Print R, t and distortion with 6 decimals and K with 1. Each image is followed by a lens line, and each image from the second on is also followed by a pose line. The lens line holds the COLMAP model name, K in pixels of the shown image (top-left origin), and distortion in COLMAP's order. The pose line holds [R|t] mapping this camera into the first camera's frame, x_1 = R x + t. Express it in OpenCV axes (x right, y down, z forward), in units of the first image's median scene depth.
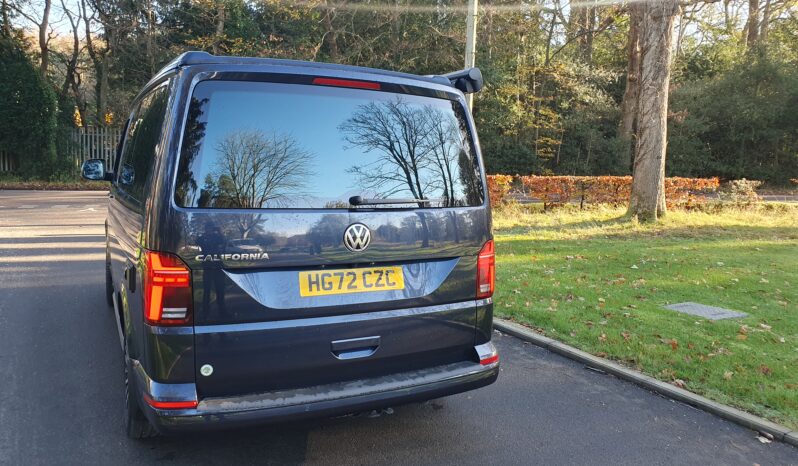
lens RADIAL K [[621.0, 0, 401.1], [0, 621.0, 239.0], [0, 0, 1]] dist [0.009173, 0.002290]
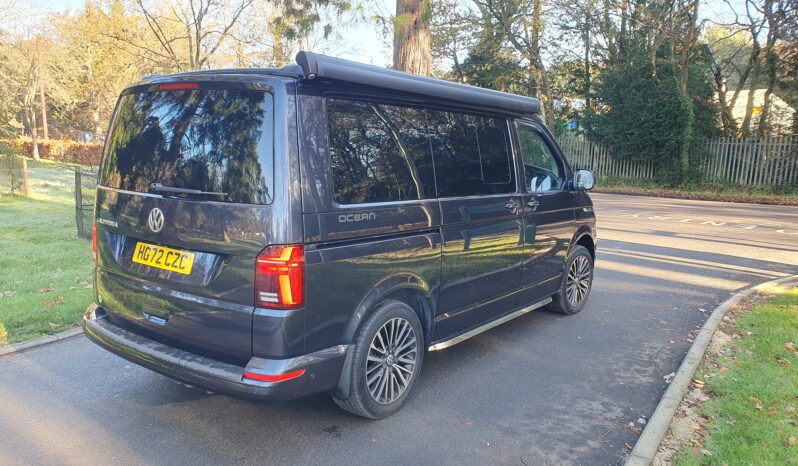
lens RADIAL K [[621.2, 0, 407.7], [0, 621.2, 249.2], [0, 0, 1]] dist [0.018138, -0.004171]
pose [[0.457556, 0.129398, -0.879715, 0.272112], [-0.132438, 0.988237, 0.076478, -0.023110], [0.879262, 0.081515, 0.469311, 0.201138]]
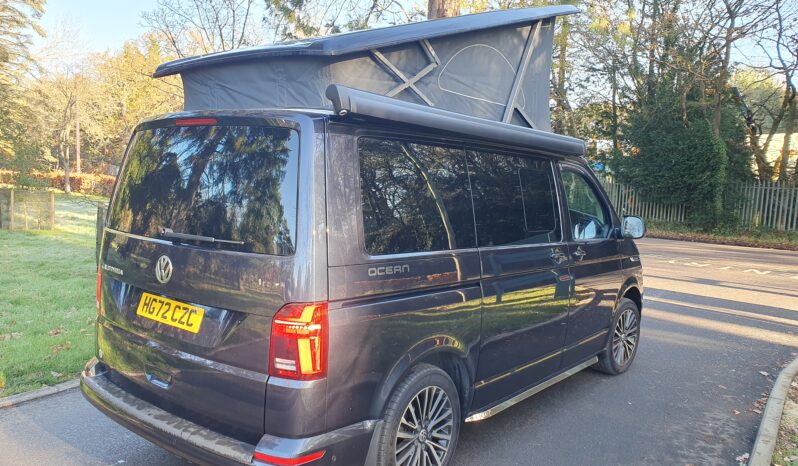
lens RADIAL K [[621.0, 0, 401.1], [0, 621.0, 239.0], [0, 0, 1]] dist [0.009173, 0.002290]
pose [[0.416623, 0.070829, -0.906316, 0.237460], [-0.150994, 0.988504, 0.007842, -0.027732], [0.896452, 0.133582, 0.422528, 0.210103]]
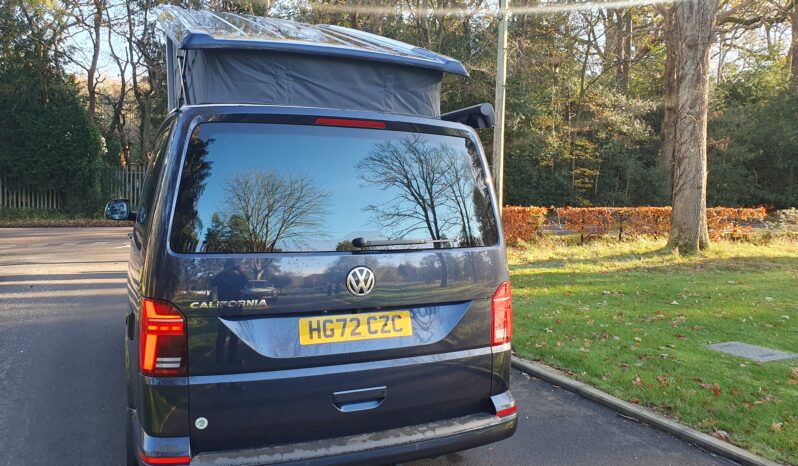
lens RADIAL K [[620.5, 0, 399.0], [0, 620.5, 233.0], [0, 0, 1]] dist [0.010233, 0.009724]
pose [[0.997851, -0.009690, -0.064800, 0.011756], [0.005727, 0.998118, -0.061053, -0.004355], [0.065270, 0.060551, 0.996029, 0.011363]]
